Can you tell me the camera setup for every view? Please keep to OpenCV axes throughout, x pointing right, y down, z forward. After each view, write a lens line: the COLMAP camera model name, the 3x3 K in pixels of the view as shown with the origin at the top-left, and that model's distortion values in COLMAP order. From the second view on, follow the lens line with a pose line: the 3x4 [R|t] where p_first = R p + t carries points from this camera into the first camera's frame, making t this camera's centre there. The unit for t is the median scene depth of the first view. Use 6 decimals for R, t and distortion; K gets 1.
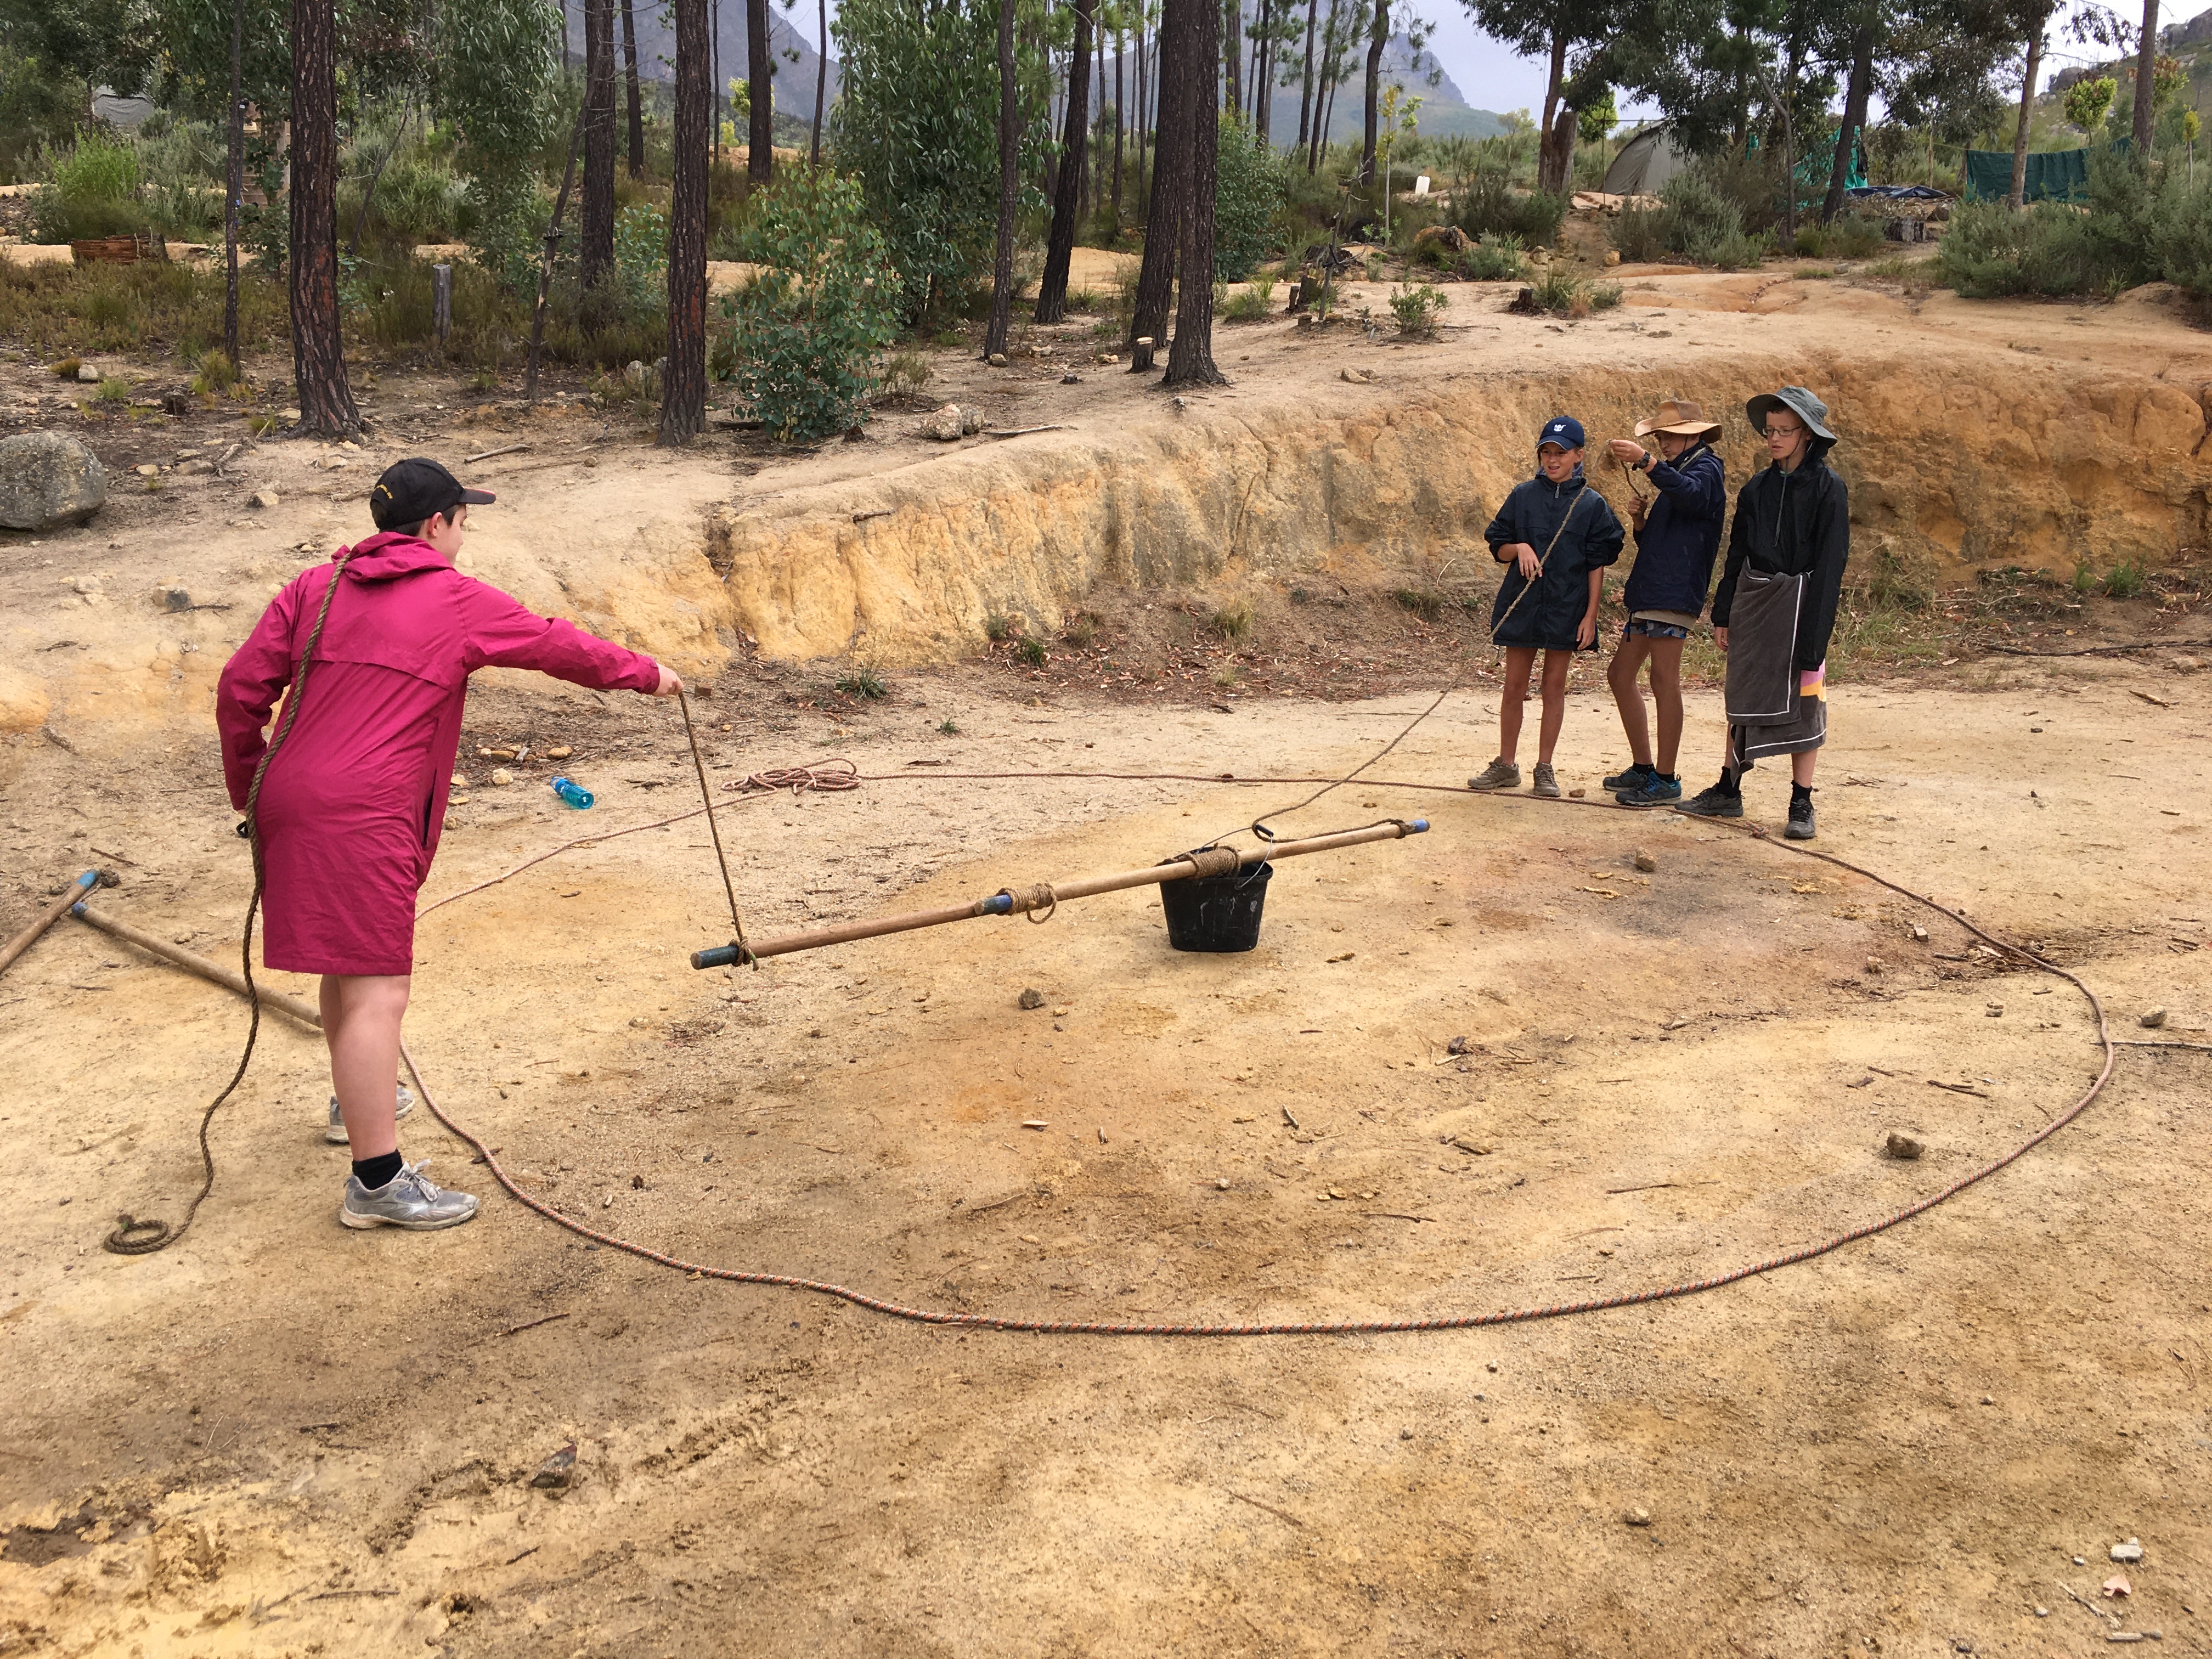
lens RADIAL K [[1845.6, 0, 1106.0], [0, 1845.6, 829.5], [0, 0, 1]] dist [0.079709, -0.098114]
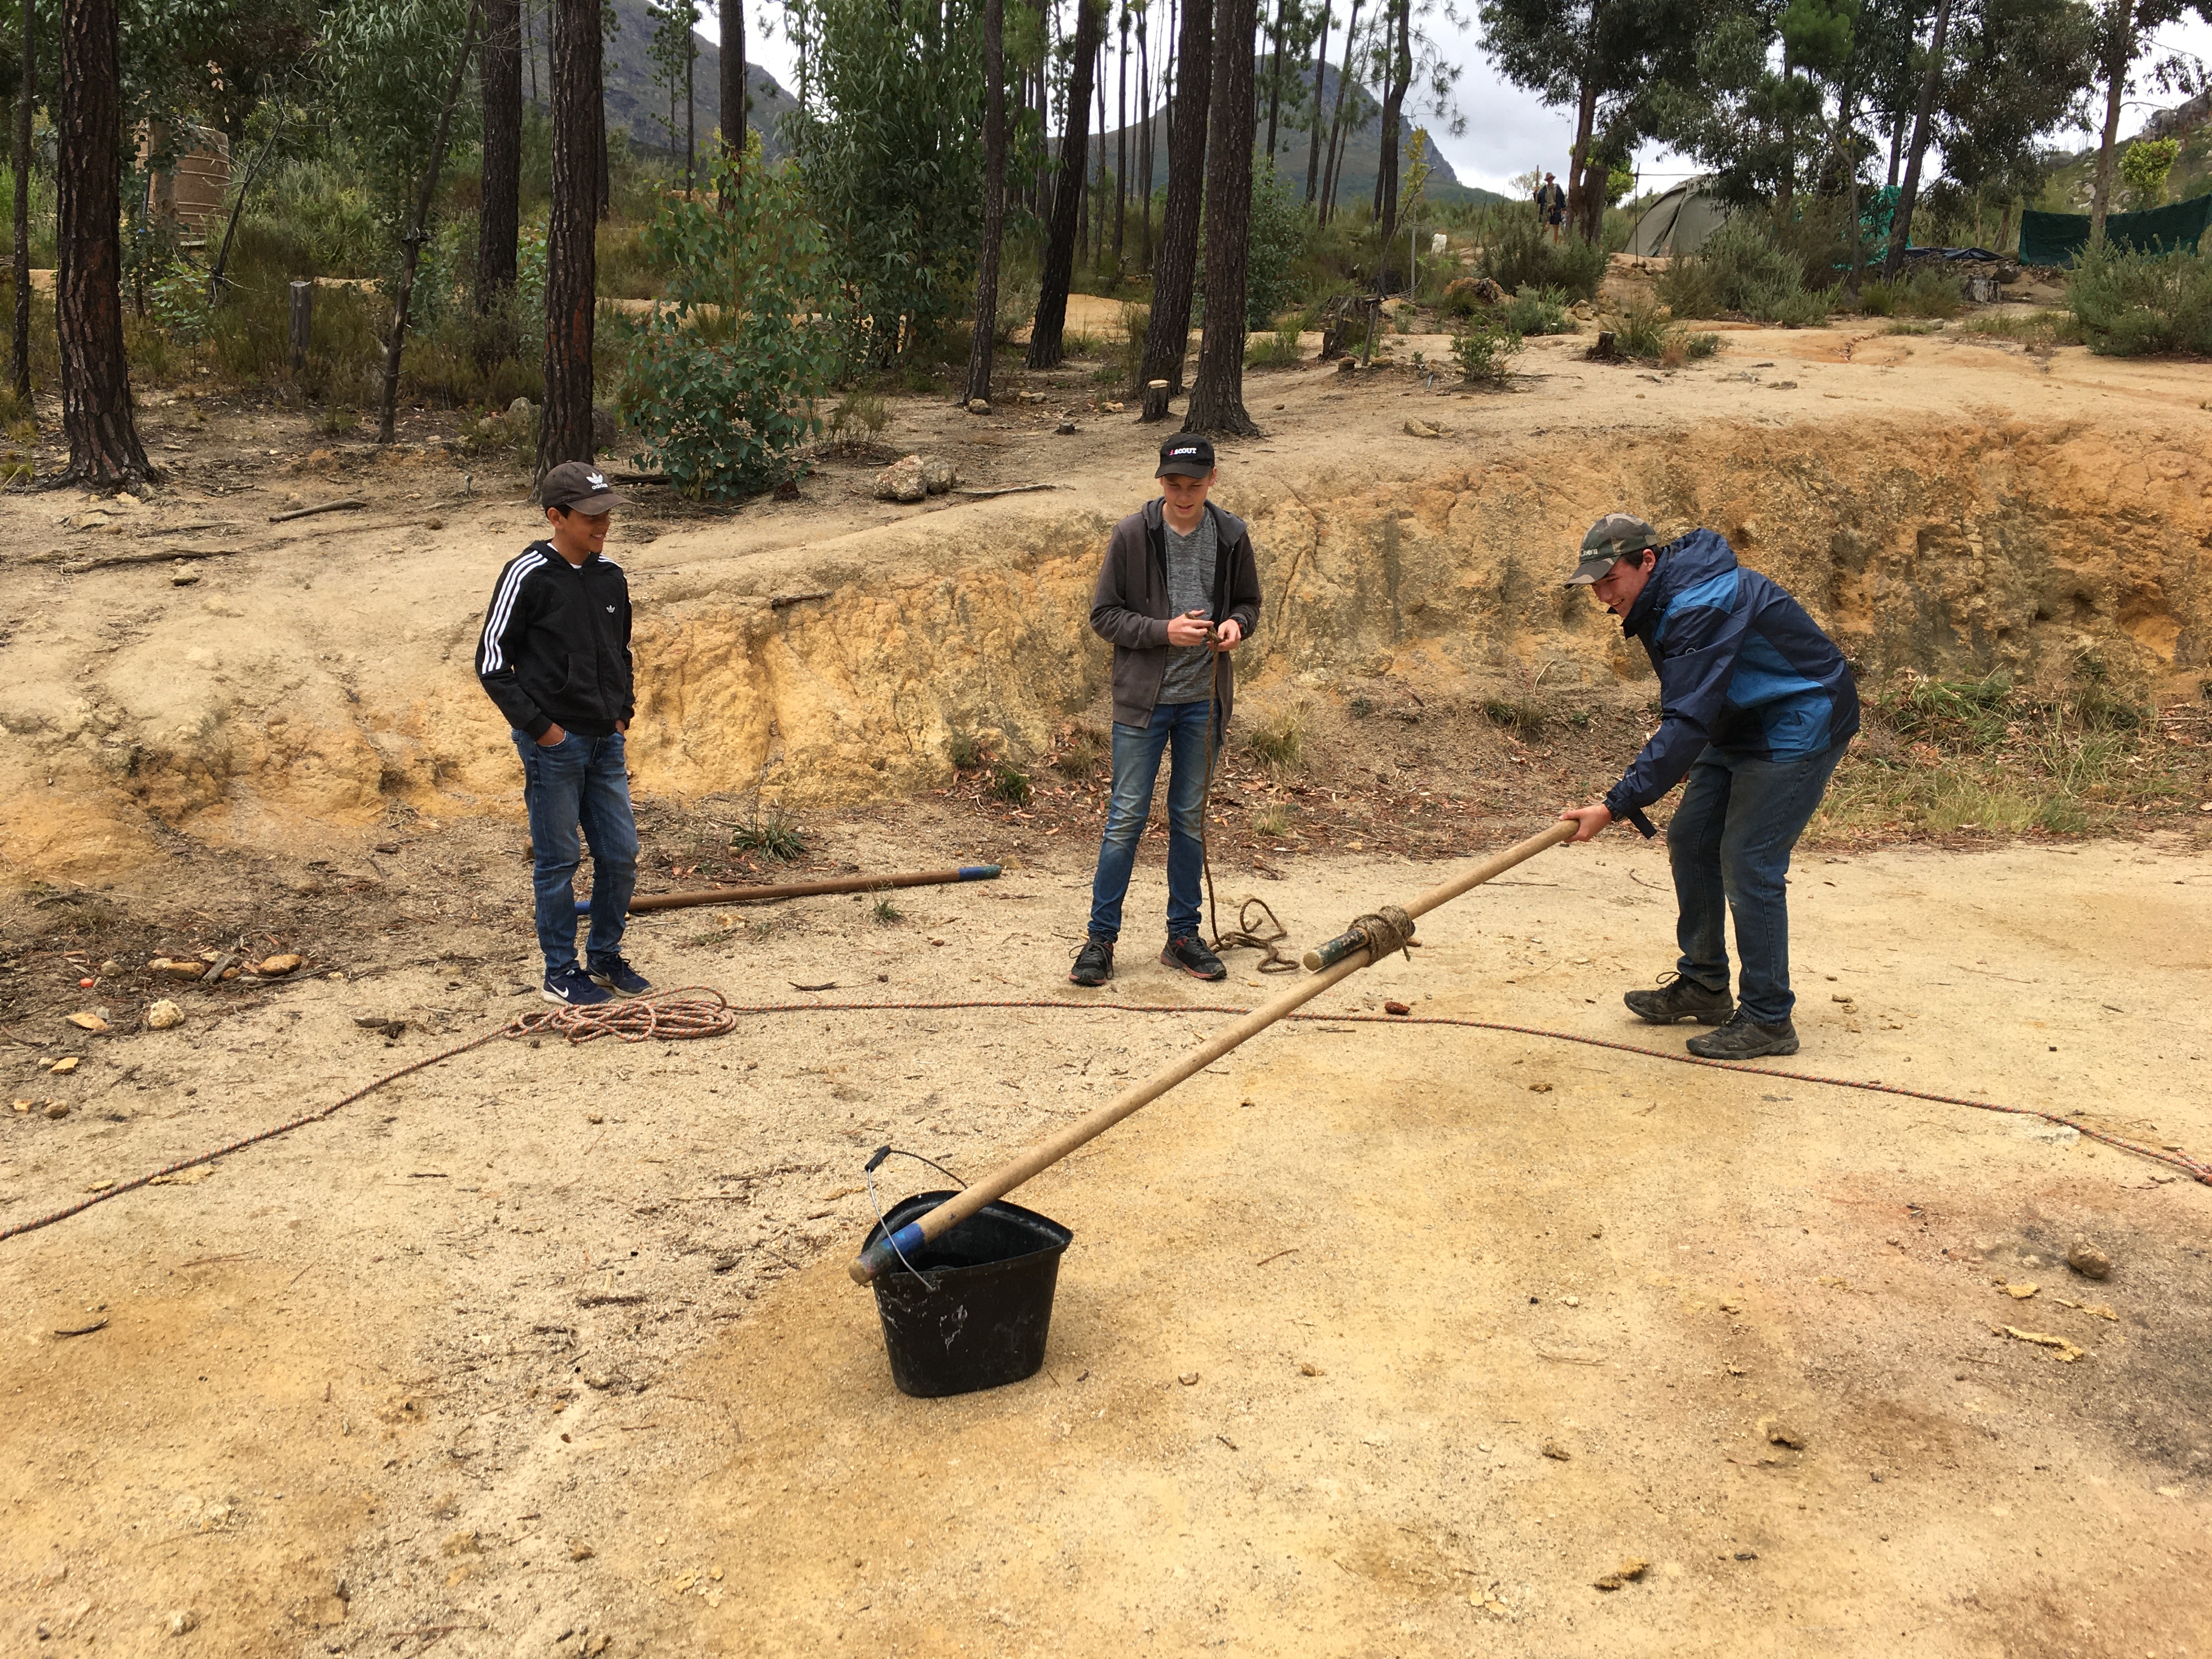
lens RADIAL K [[1845.6, 0, 1106.0], [0, 1845.6, 829.5], [0, 0, 1]] dist [0.079709, -0.098114]
pose [[0.999913, 0.011910, 0.005686, -0.004519], [-0.011708, 0.999341, -0.034349, -0.041300], [-0.006091, 0.034279, 0.999394, 0.201404]]
